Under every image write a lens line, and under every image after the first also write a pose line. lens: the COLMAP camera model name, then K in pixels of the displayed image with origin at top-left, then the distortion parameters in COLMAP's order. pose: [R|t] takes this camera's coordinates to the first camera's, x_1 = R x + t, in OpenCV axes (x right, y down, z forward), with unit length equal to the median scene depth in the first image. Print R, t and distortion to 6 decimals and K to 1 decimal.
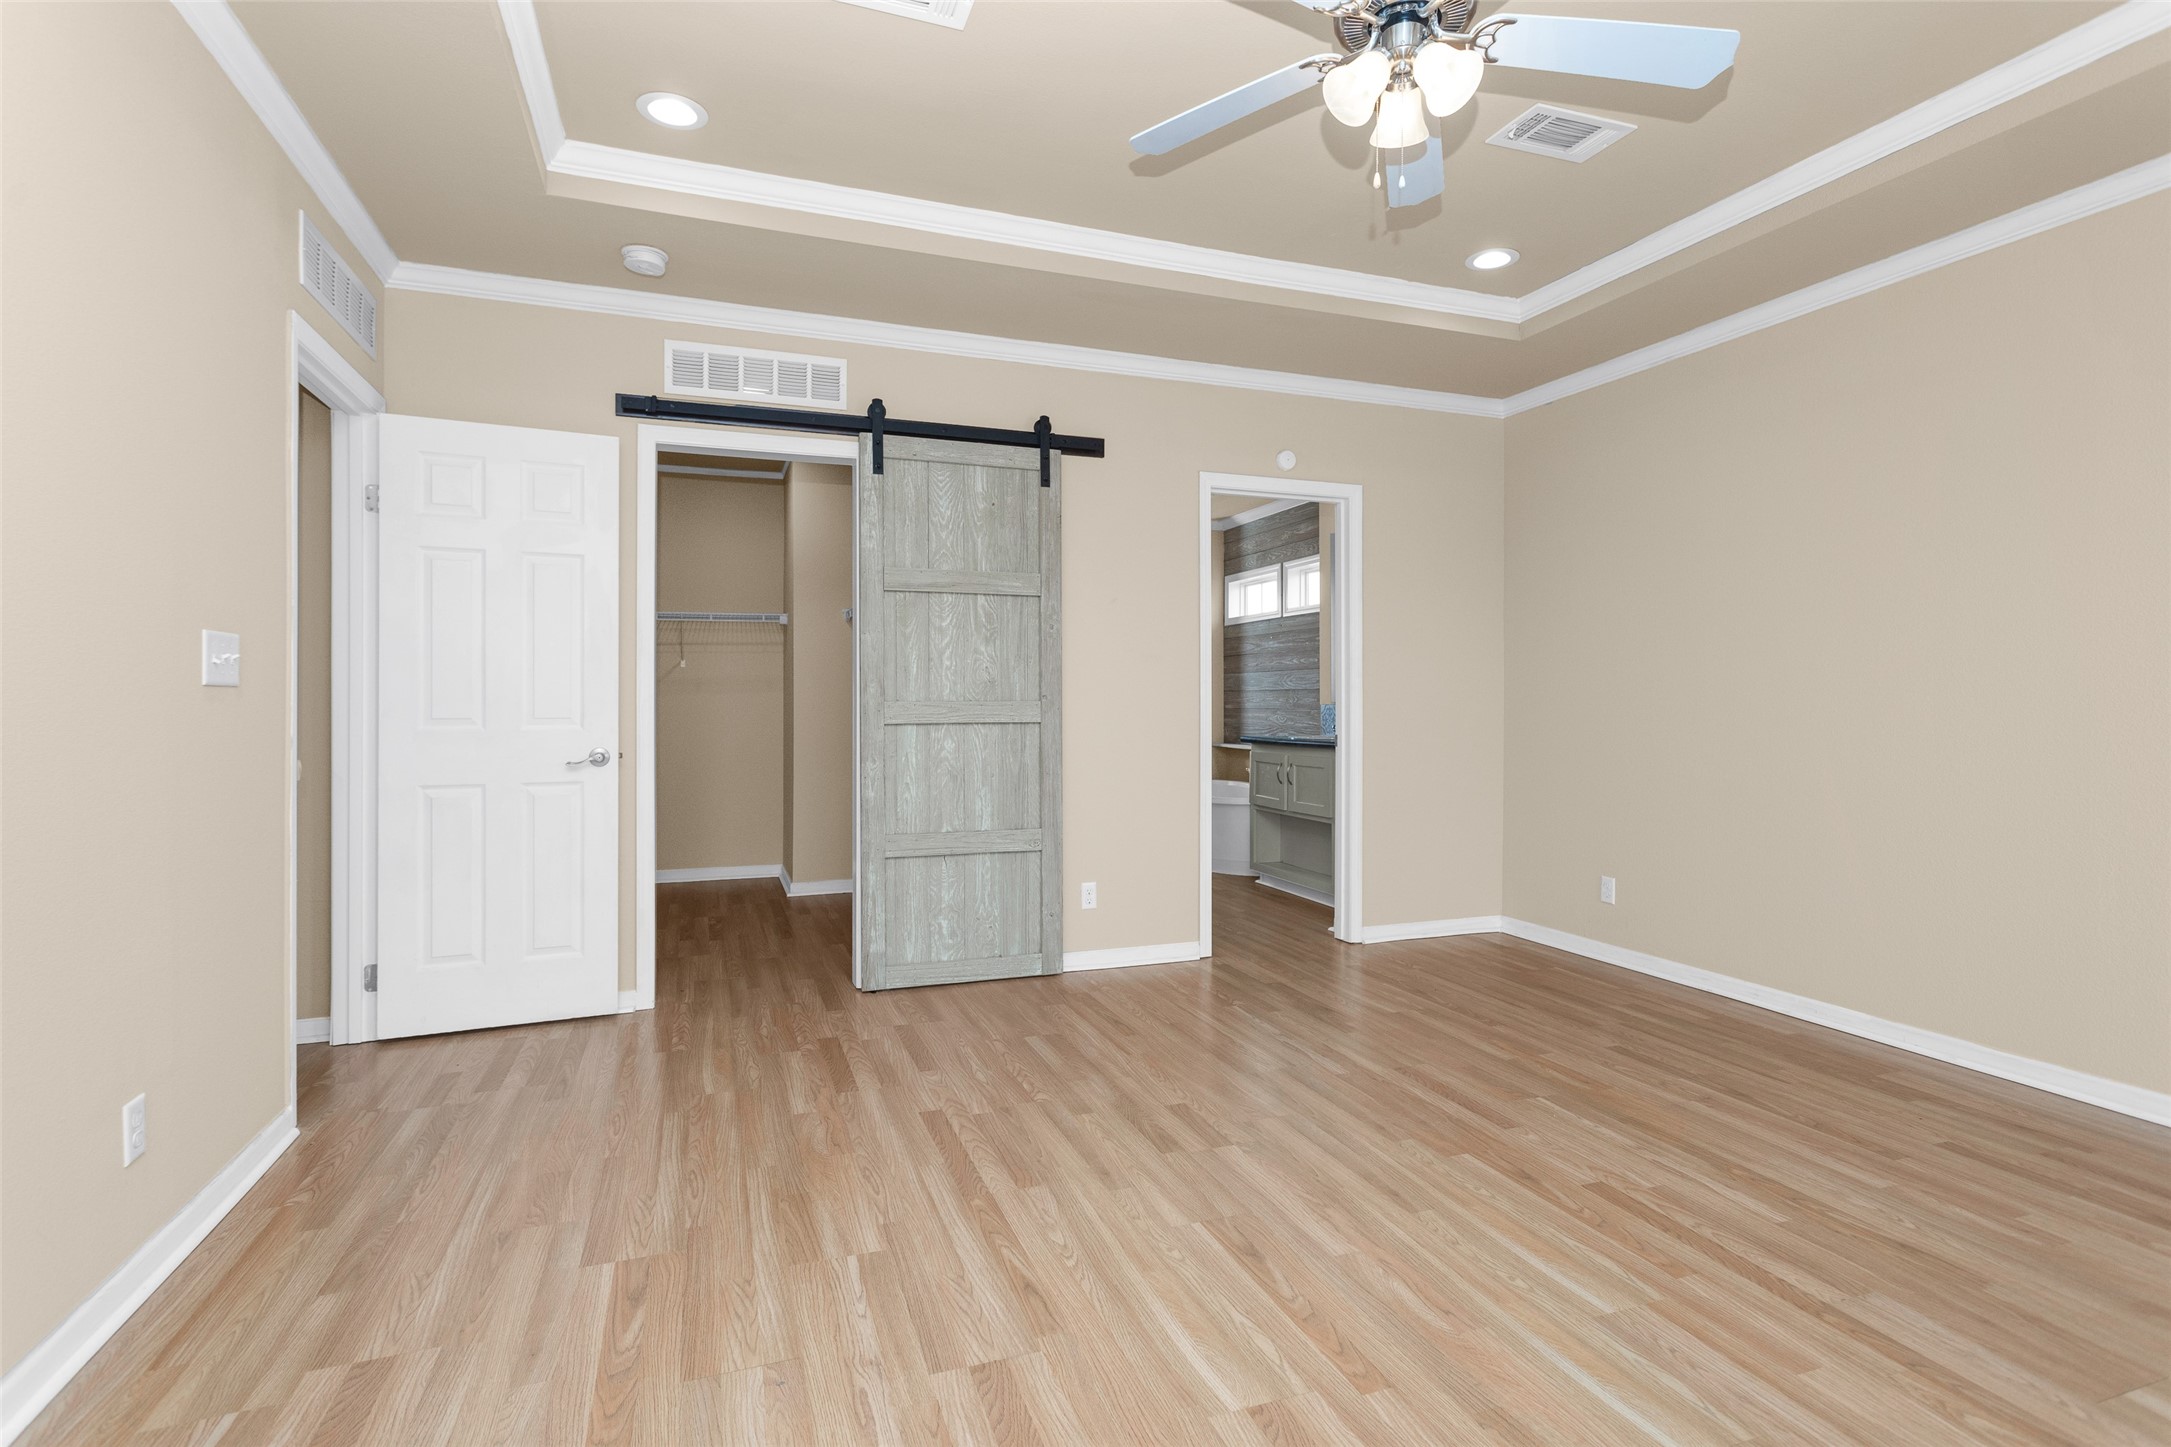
lens RADIAL K [[1010.0, 0, 1083.0], [0, 1010.0, 709.0], [0, 0, 1]] dist [0.002428, 0.000160]
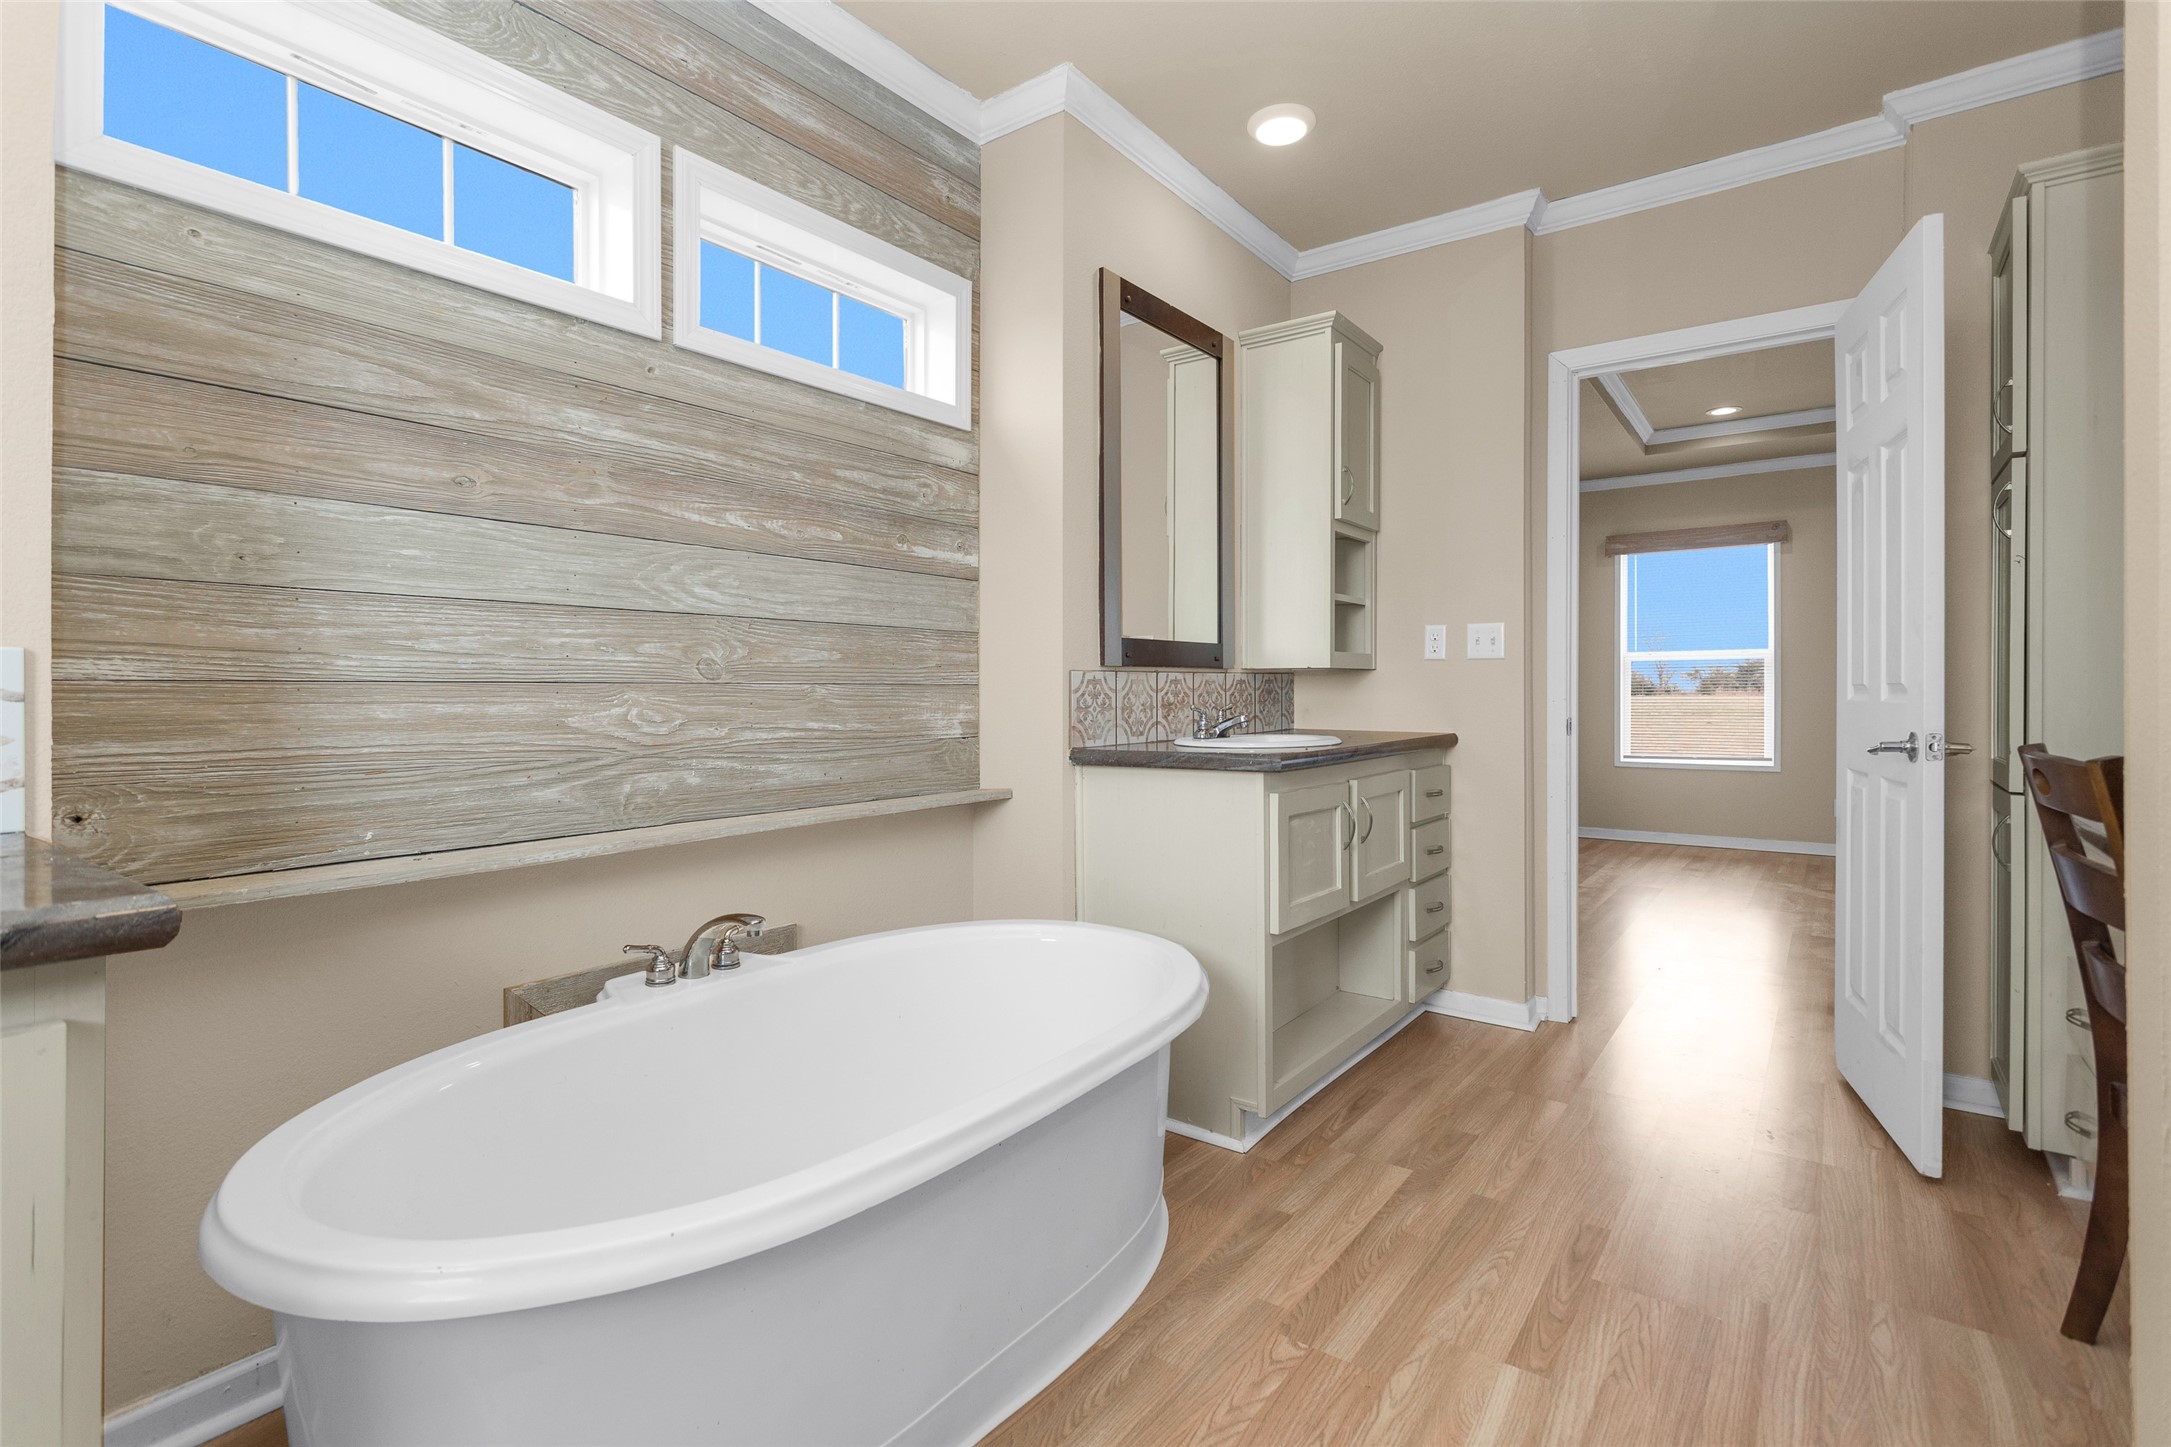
lens RADIAL K [[1010.0, 0, 1084.5], [0, 1010.0, 702.6], [0, 0, 1]] dist [0.002428, 0.000160]
pose [[-0.546879, -0.011133, 0.837138, -0.091162], [0.008138, 0.999794, 0.018613, 0.001384], [-0.837172, 0.016991, -0.546676, 1.054456]]
